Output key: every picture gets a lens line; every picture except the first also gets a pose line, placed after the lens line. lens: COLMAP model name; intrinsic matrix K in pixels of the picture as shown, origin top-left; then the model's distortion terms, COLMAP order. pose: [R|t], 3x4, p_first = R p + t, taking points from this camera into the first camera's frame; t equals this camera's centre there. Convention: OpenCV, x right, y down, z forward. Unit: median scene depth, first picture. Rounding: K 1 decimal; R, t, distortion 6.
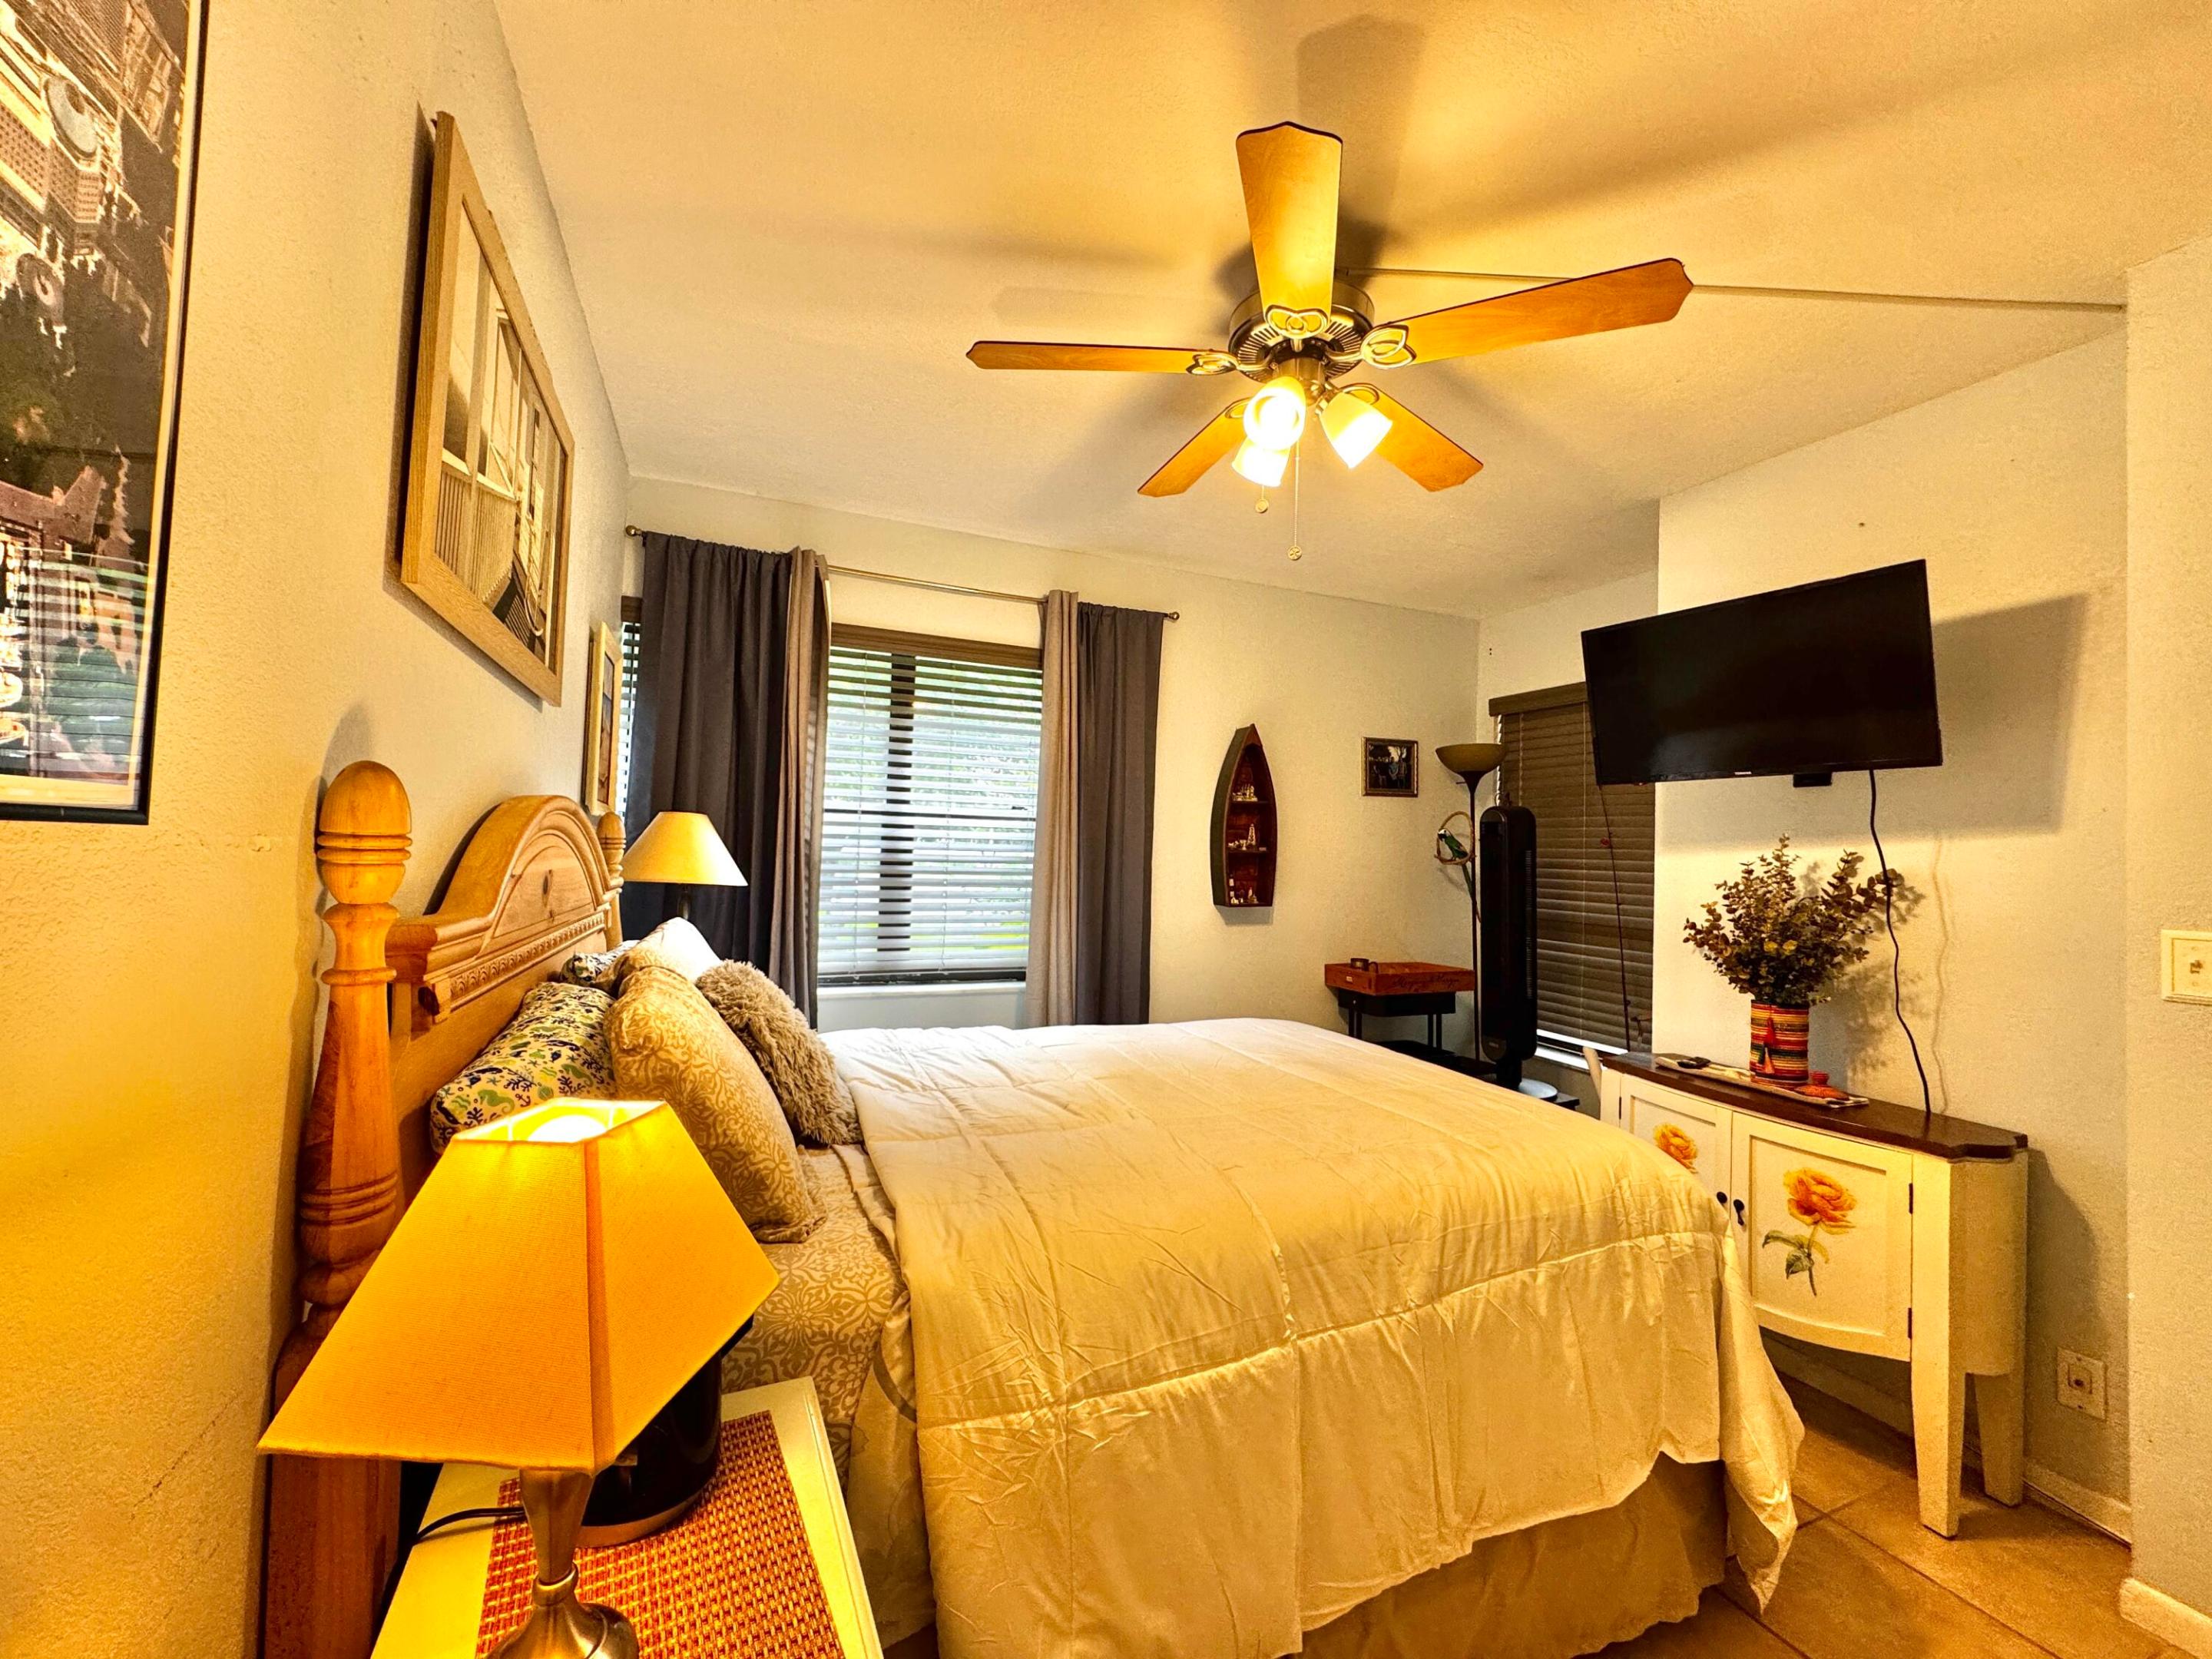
lens RADIAL K [[877.7, 0, 1106.0], [0, 877.7, 827.7], [0, 0, 1]] dist [-0.002560, 0.000595]
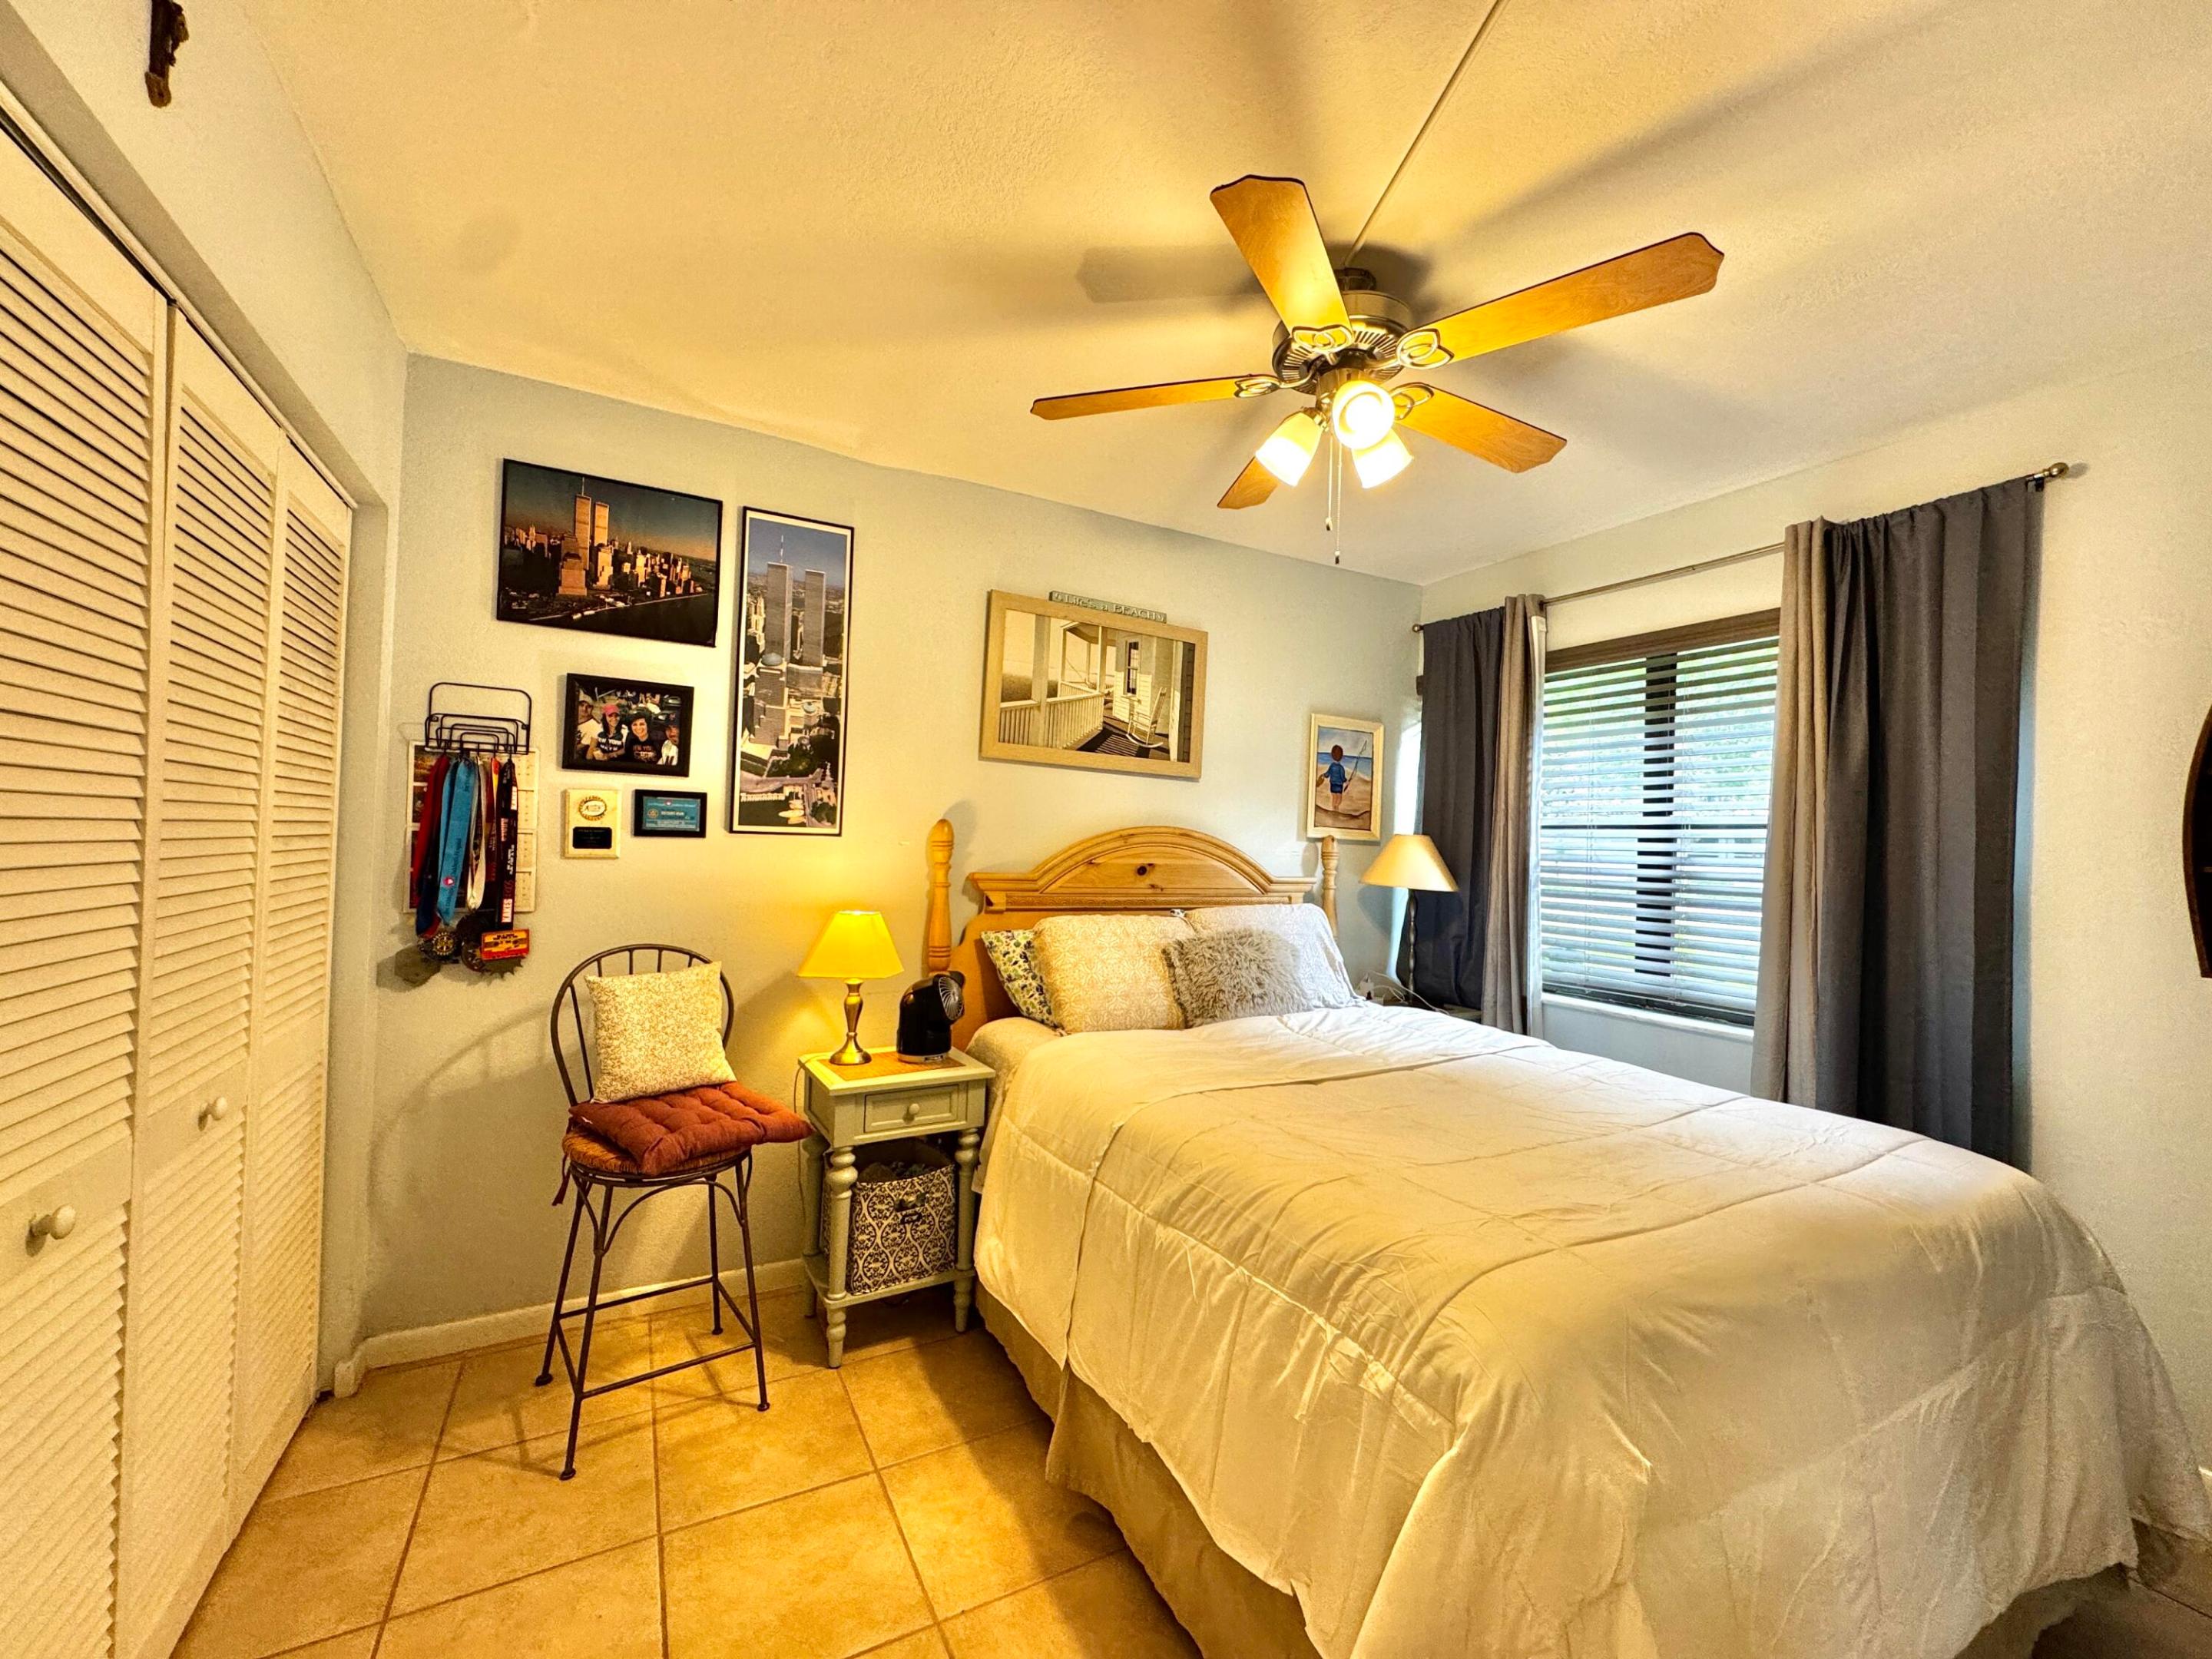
lens RADIAL K [[877.7, 0, 1109.6], [0, 877.7, 819.9], [0, 0, 1]] dist [-0.002560, 0.000595]
pose [[0.098315, -0.056613, -0.993544, 1.277319], [-0.000578, 0.998377, -0.056946, 0.061108], [0.995155, 0.006173, 0.098123, 0.671749]]
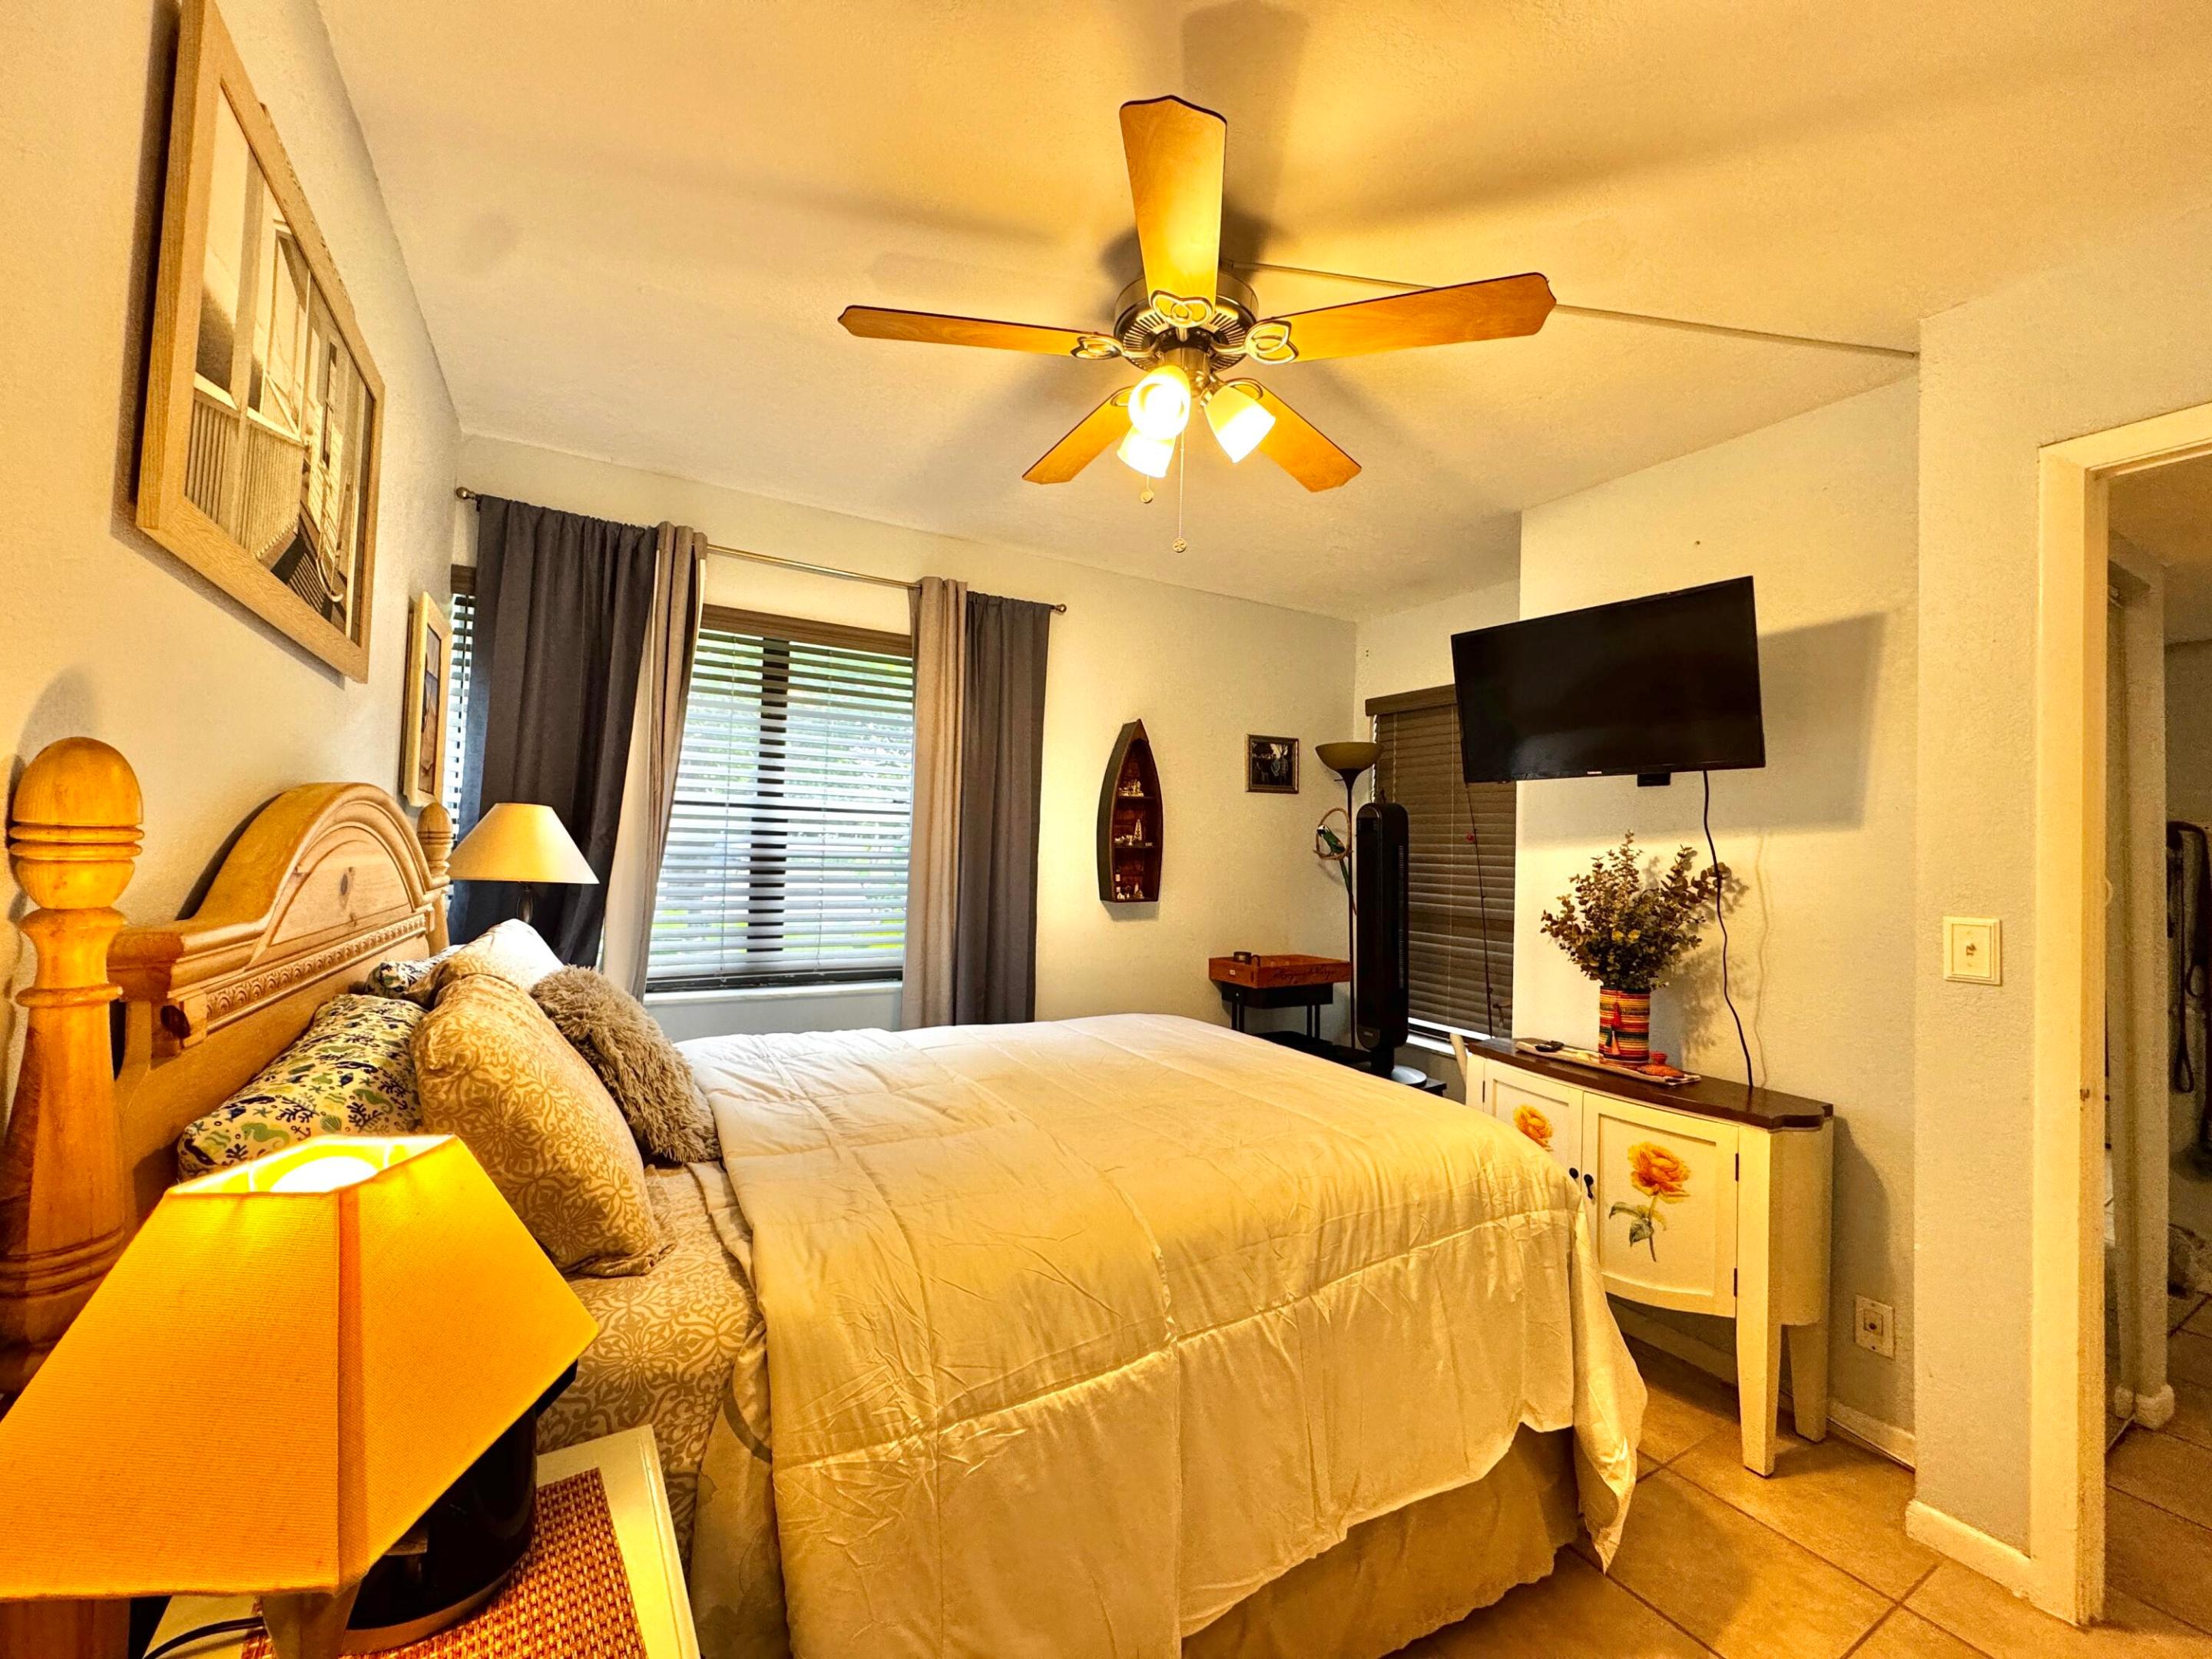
lens RADIAL K [[877.7, 0, 1104.9], [0, 877.7, 826.6], [0, 0, 1]] dist [-0.002560, 0.000595]
pose [[0.992304, 0.002730, 0.123798, 0.010327], [-0.003219, 0.999988, 0.003751, 0.001343], [-0.123786, -0.004121, 0.992300, 0.027175]]
